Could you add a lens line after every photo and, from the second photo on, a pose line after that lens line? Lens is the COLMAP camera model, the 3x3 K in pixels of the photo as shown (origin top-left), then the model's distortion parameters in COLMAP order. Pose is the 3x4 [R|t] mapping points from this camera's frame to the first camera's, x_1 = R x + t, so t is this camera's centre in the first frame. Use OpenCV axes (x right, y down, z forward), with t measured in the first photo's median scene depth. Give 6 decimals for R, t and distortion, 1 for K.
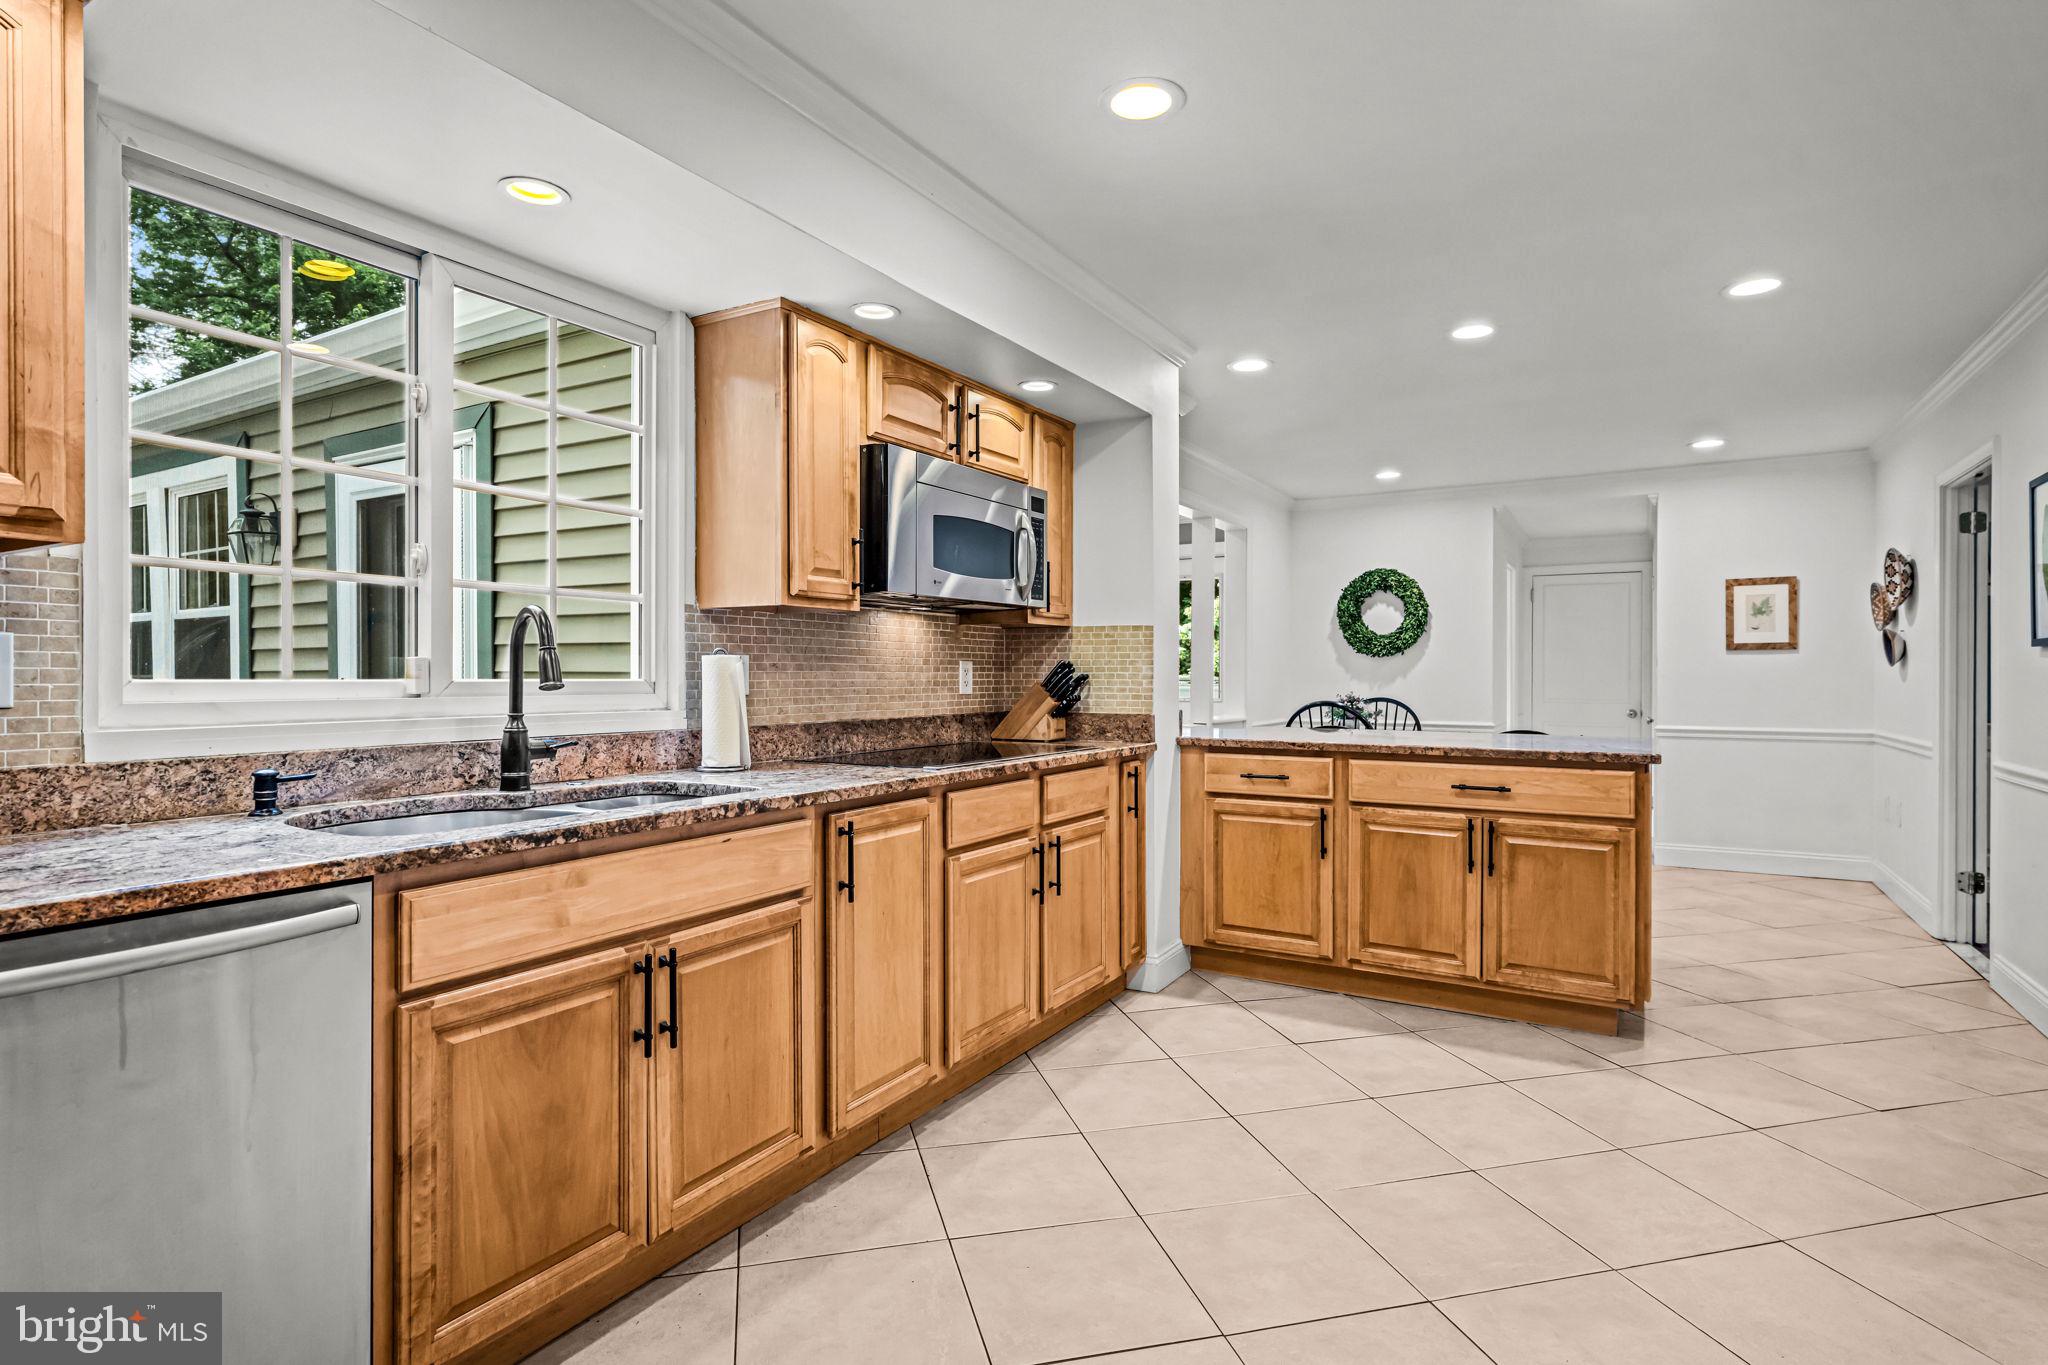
lens RADIAL K [[1055.2, 0, 1018.9], [0, 1055.2, 677.7], [0, 0, 1]] dist [0.000400, -0.000030]
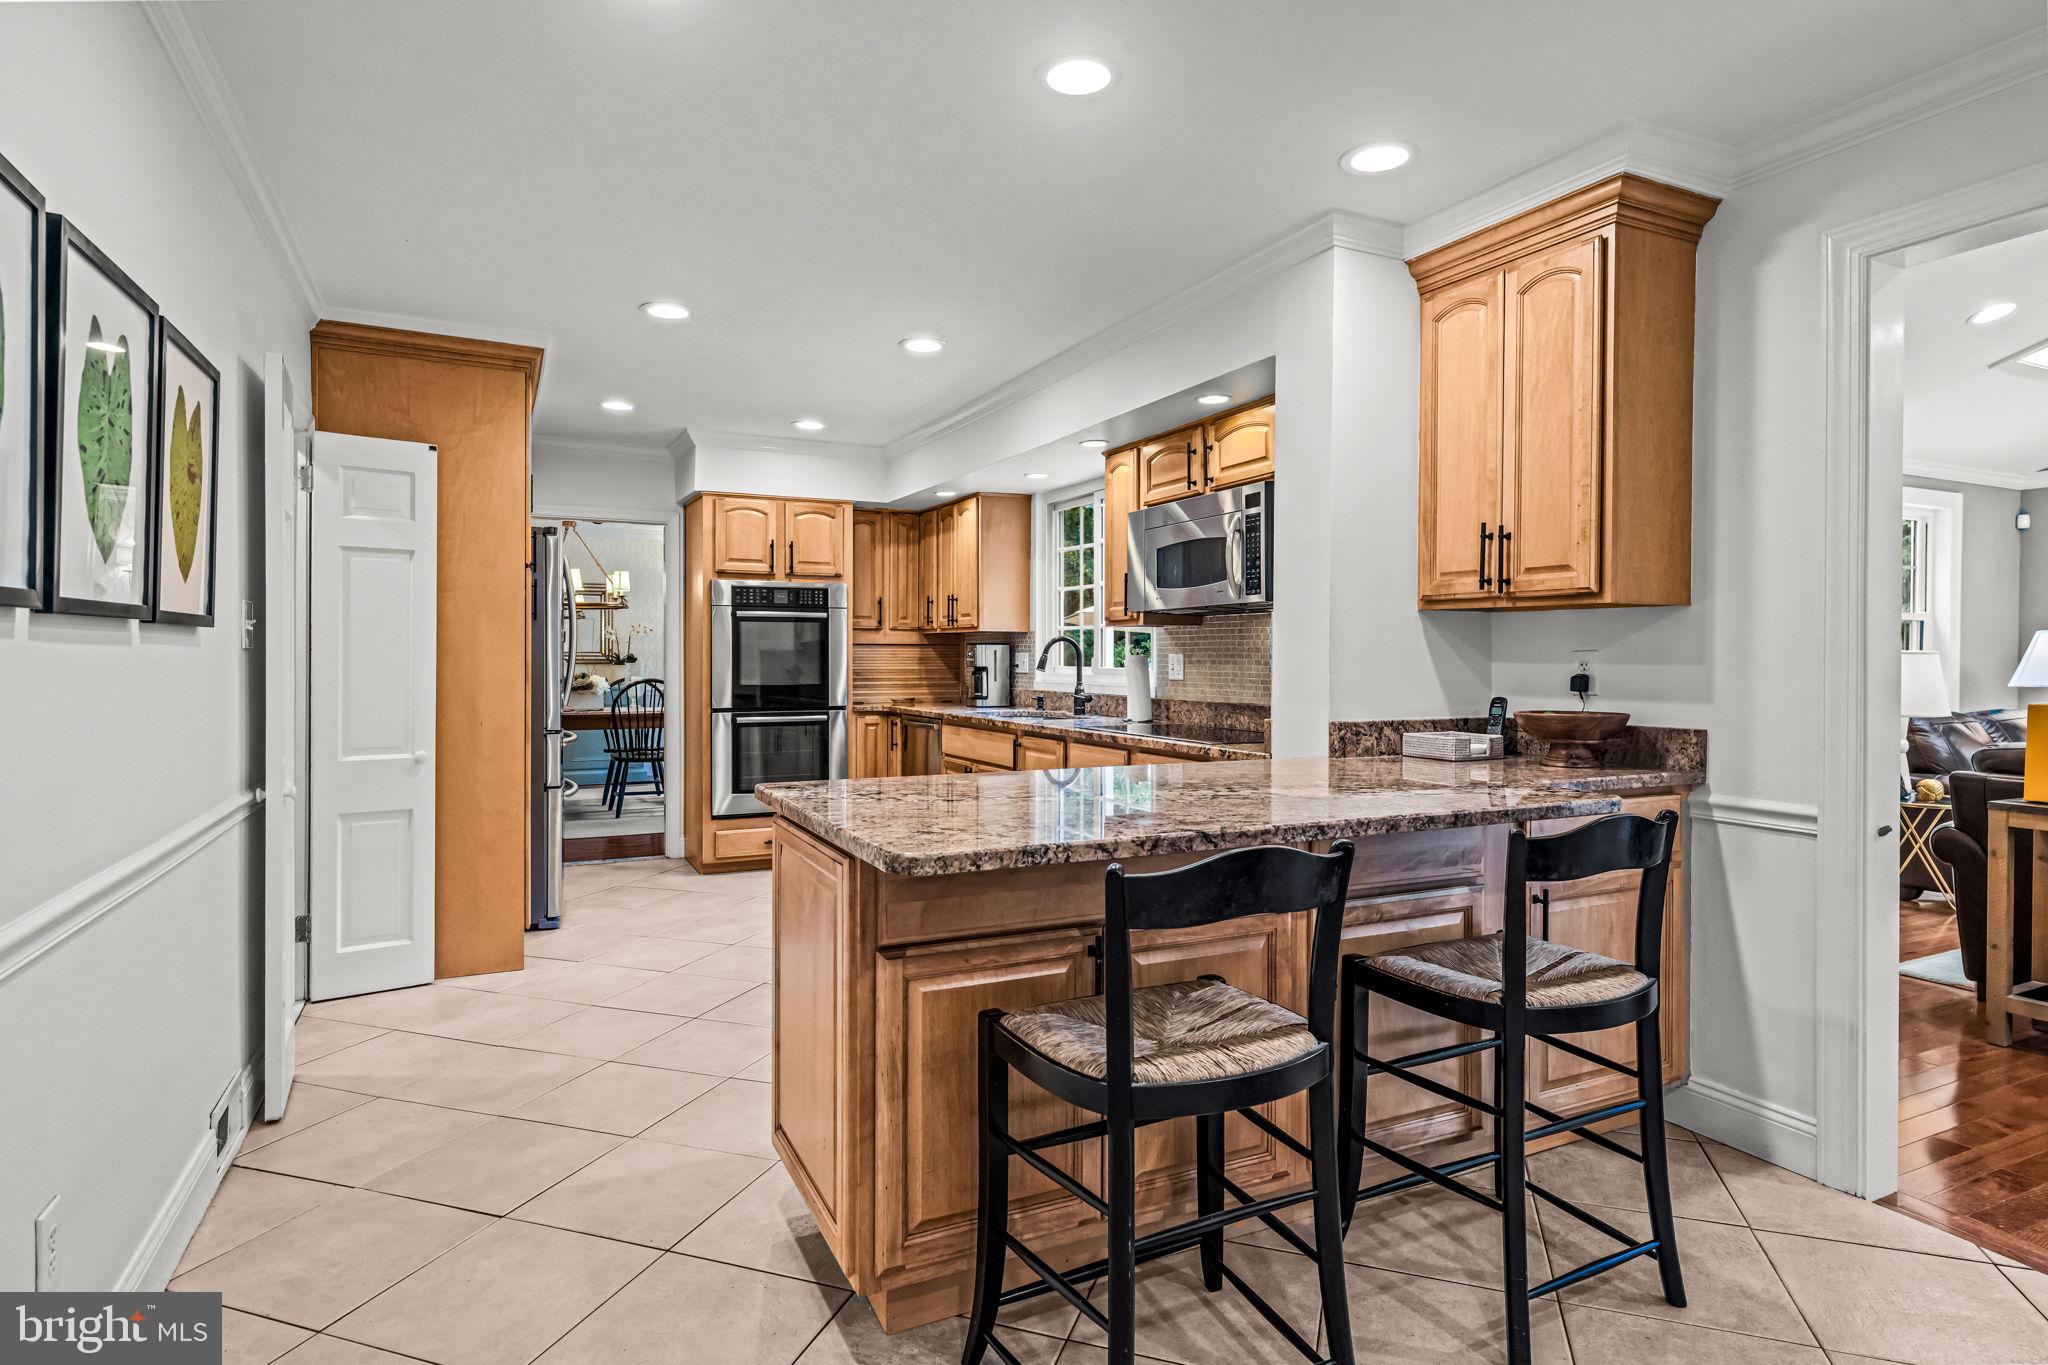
lens RADIAL K [[1102.3, 0, 1036.4], [0, 1102.3, 655.7], [0, 0, 1]] dist [0.002578, -0.000565]
pose [[-0.541062, -0.000822, -0.840982, 1.412800], [-0.005769, 0.999980, 0.002734, -0.025785], [0.840963, 0.006331, -0.541056, 1.945852]]
